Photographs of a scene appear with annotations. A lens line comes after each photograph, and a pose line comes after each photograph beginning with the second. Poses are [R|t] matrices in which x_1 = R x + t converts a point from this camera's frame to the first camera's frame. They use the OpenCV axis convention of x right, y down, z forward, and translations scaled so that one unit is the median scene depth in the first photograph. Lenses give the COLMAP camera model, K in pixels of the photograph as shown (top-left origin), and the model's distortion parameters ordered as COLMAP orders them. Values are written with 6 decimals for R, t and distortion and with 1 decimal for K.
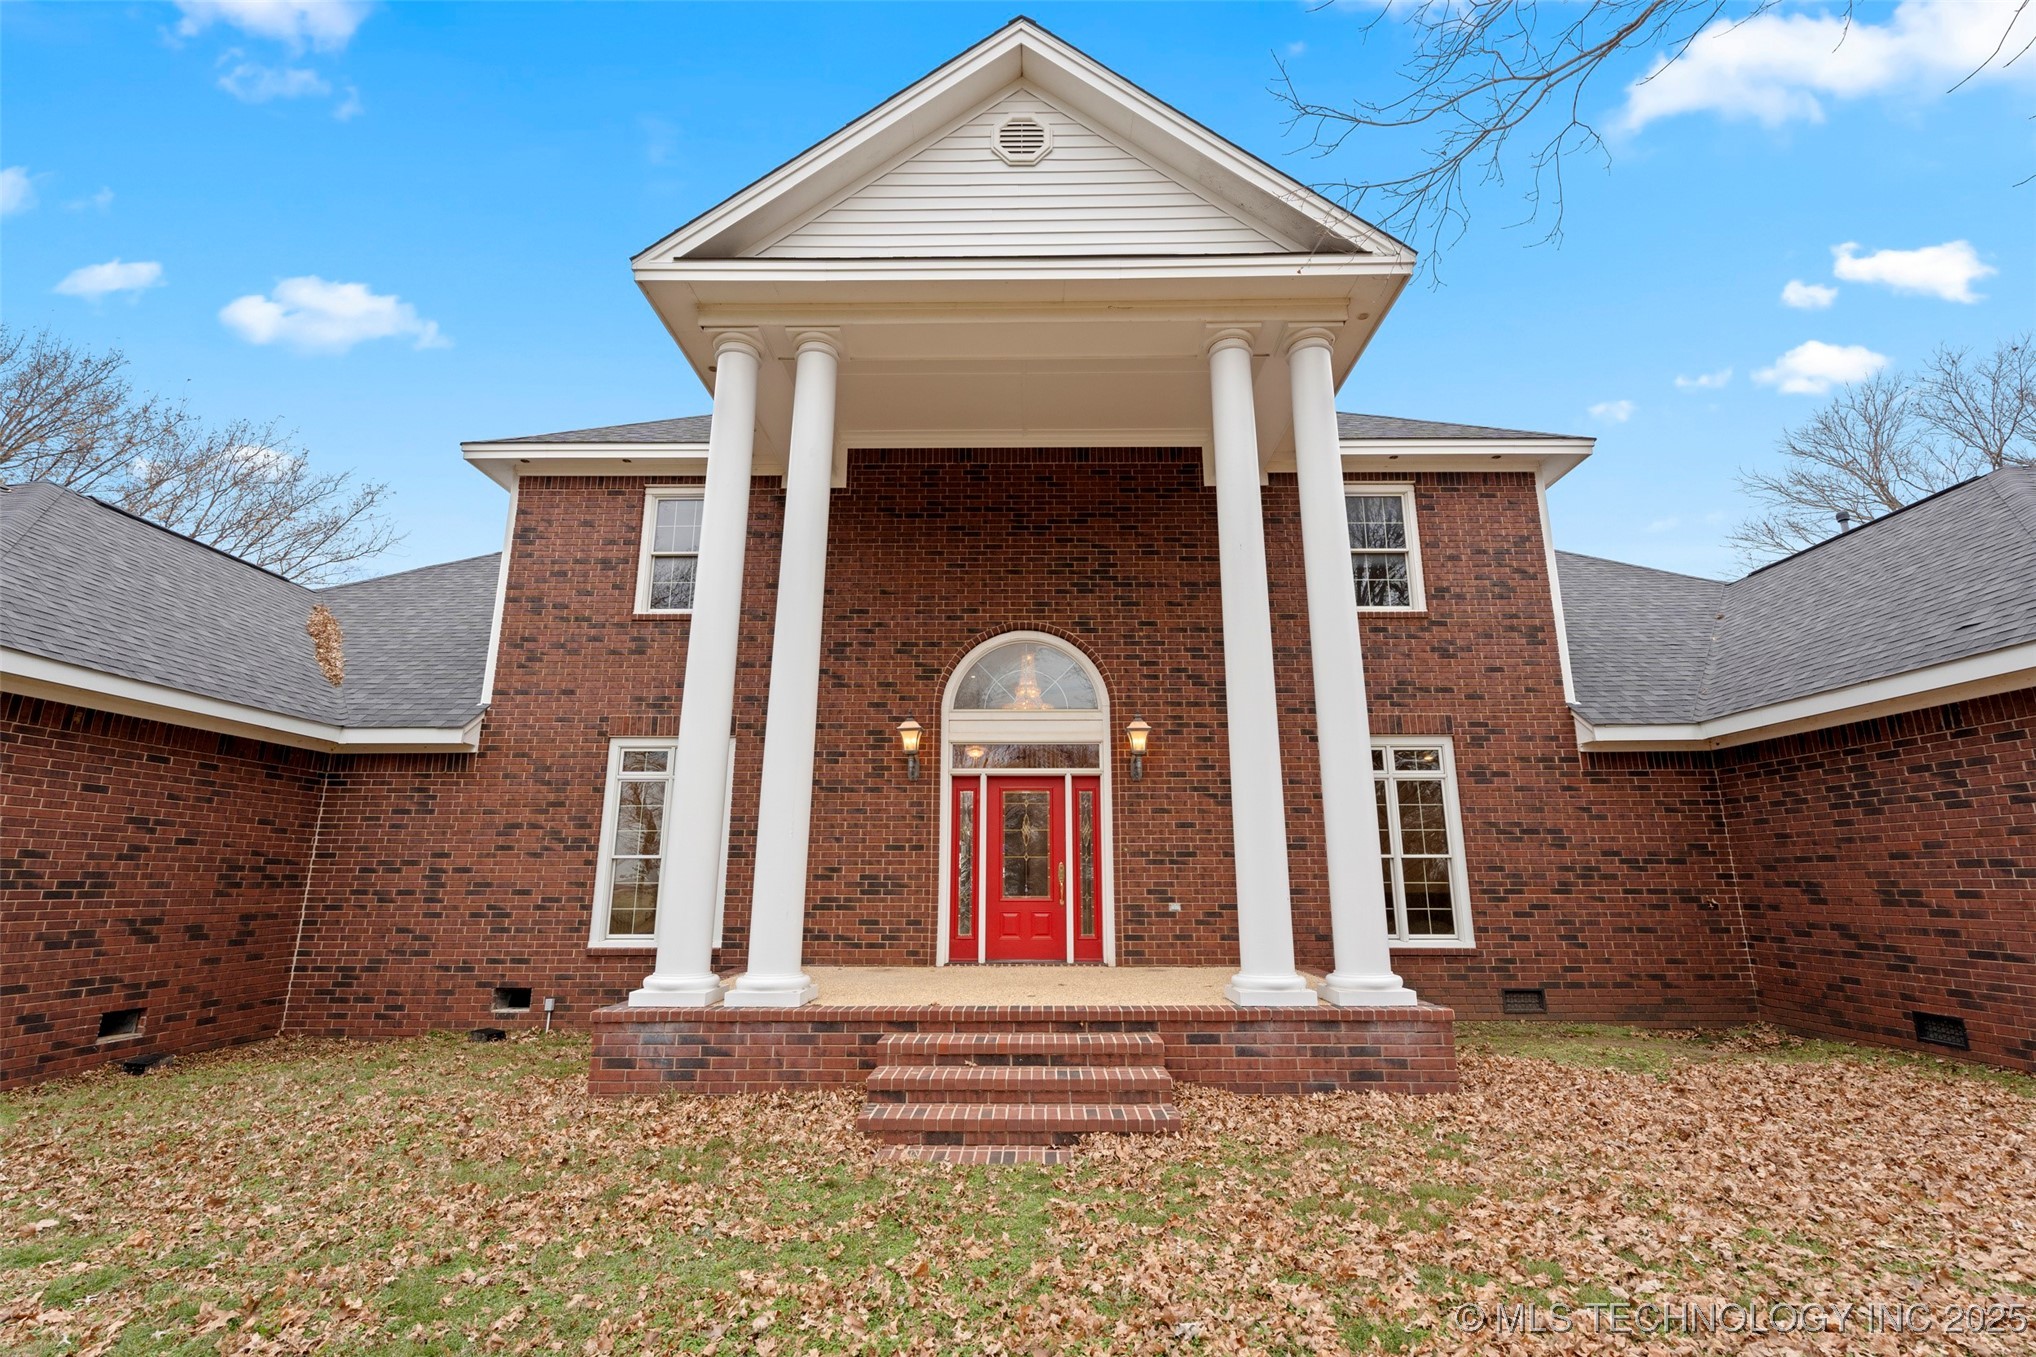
lens RADIAL K [[905.3, 0, 1018.0], [0, 905.3, 678.5], [0, 0, 1]] dist [0.008415, 0.000161]
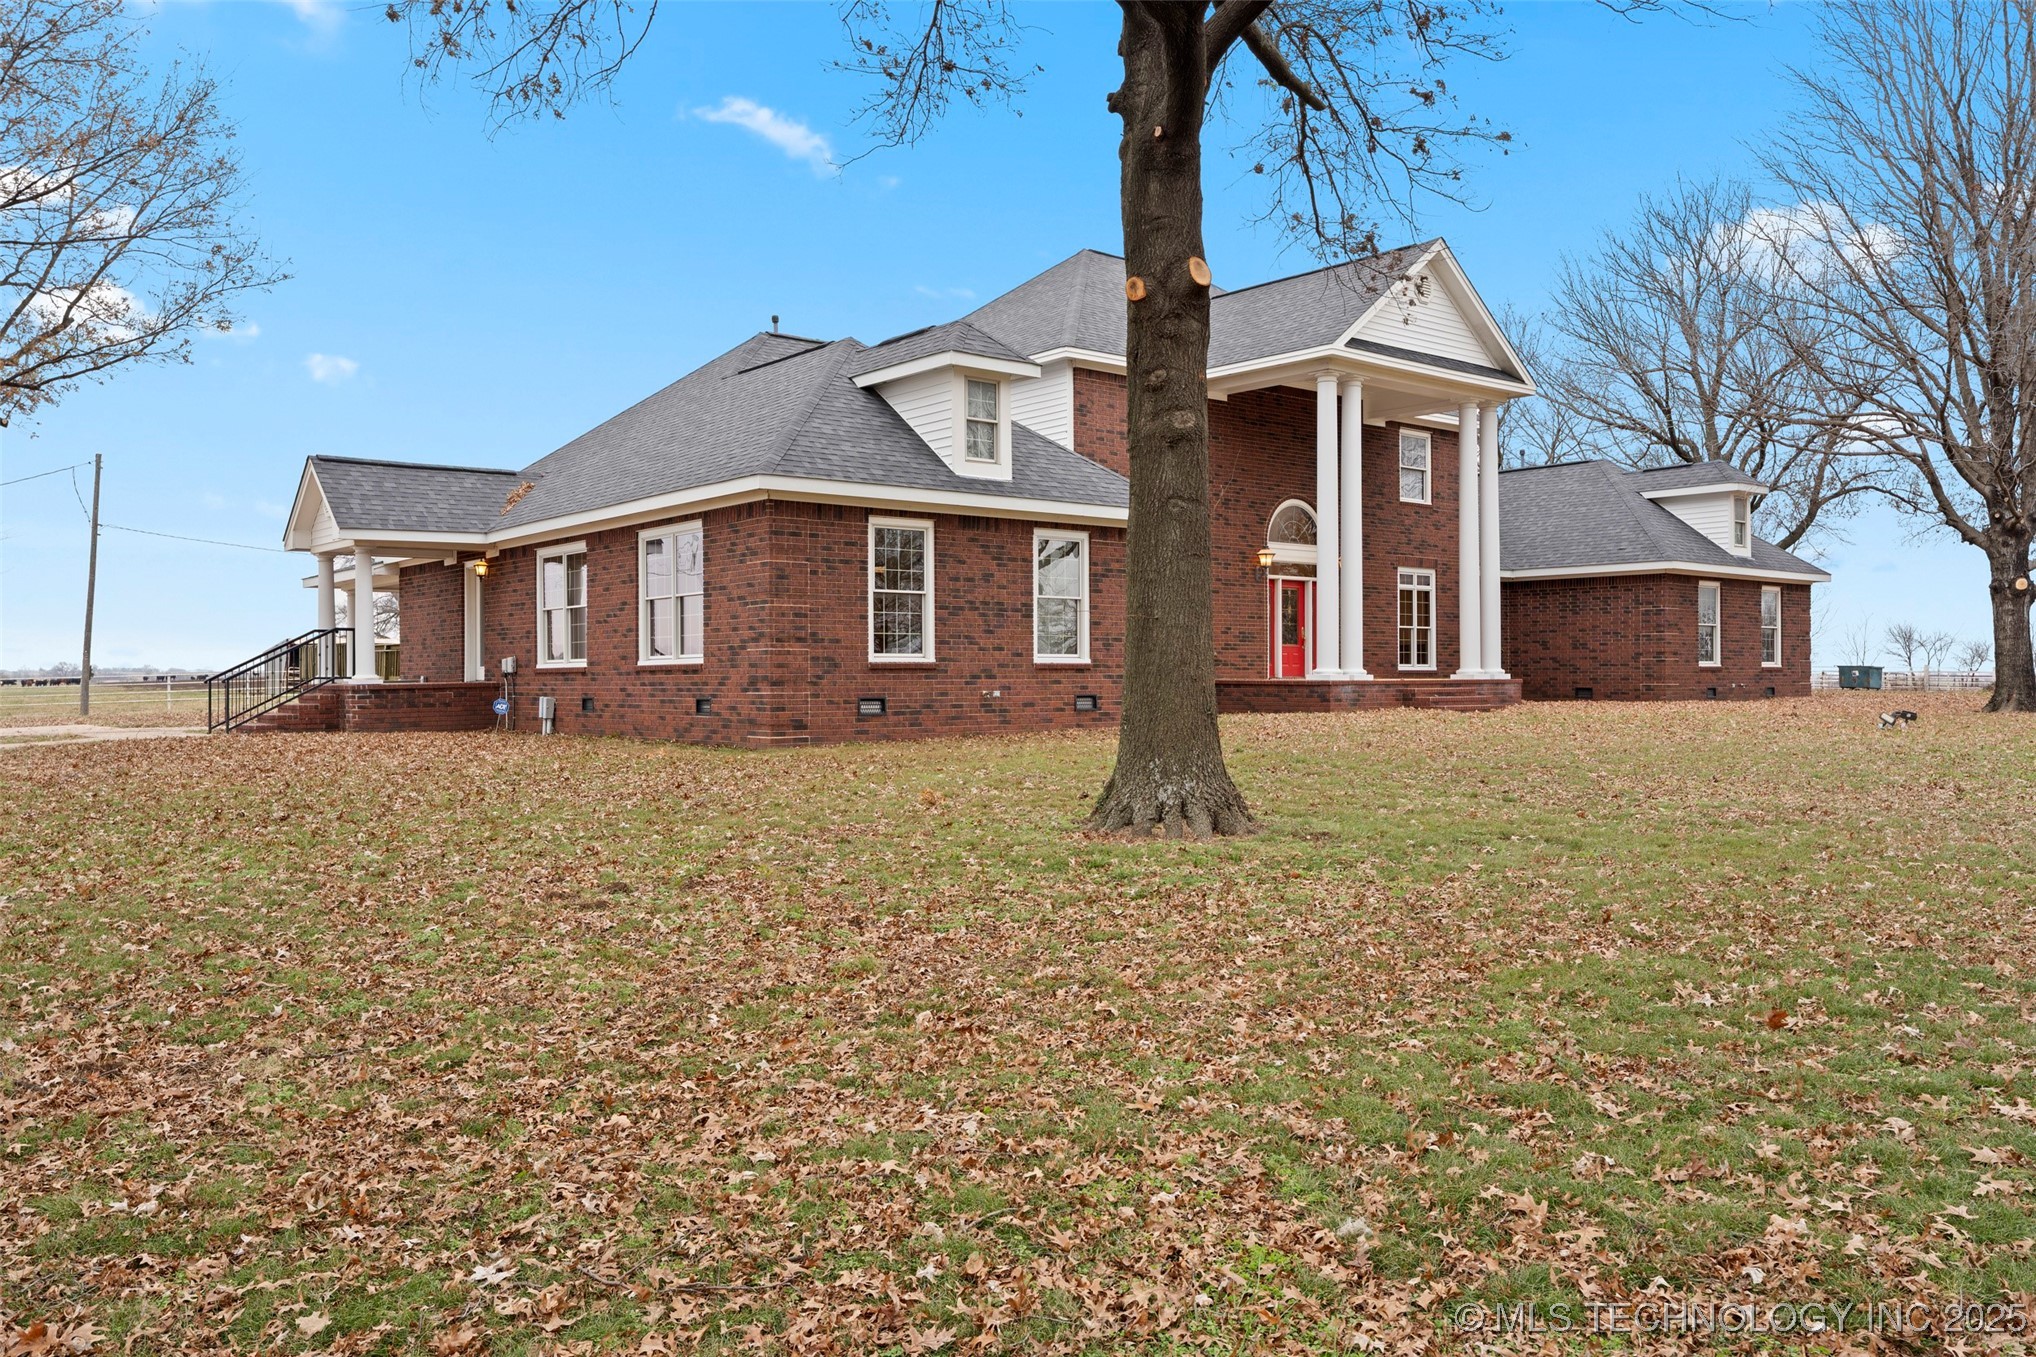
lens RADIAL K [[1572.3, 0, 1018.0], [0, 1572.3, 678.5], [0, 0, 1]] dist [-0.012703, -0.001998]
pose [[0.763545, -0.000299, 0.645754, -2.502643], [-0.142896, 0.975131, 0.169413, -0.160380], [-0.629746, -0.221630, 0.744514, -1.076599]]
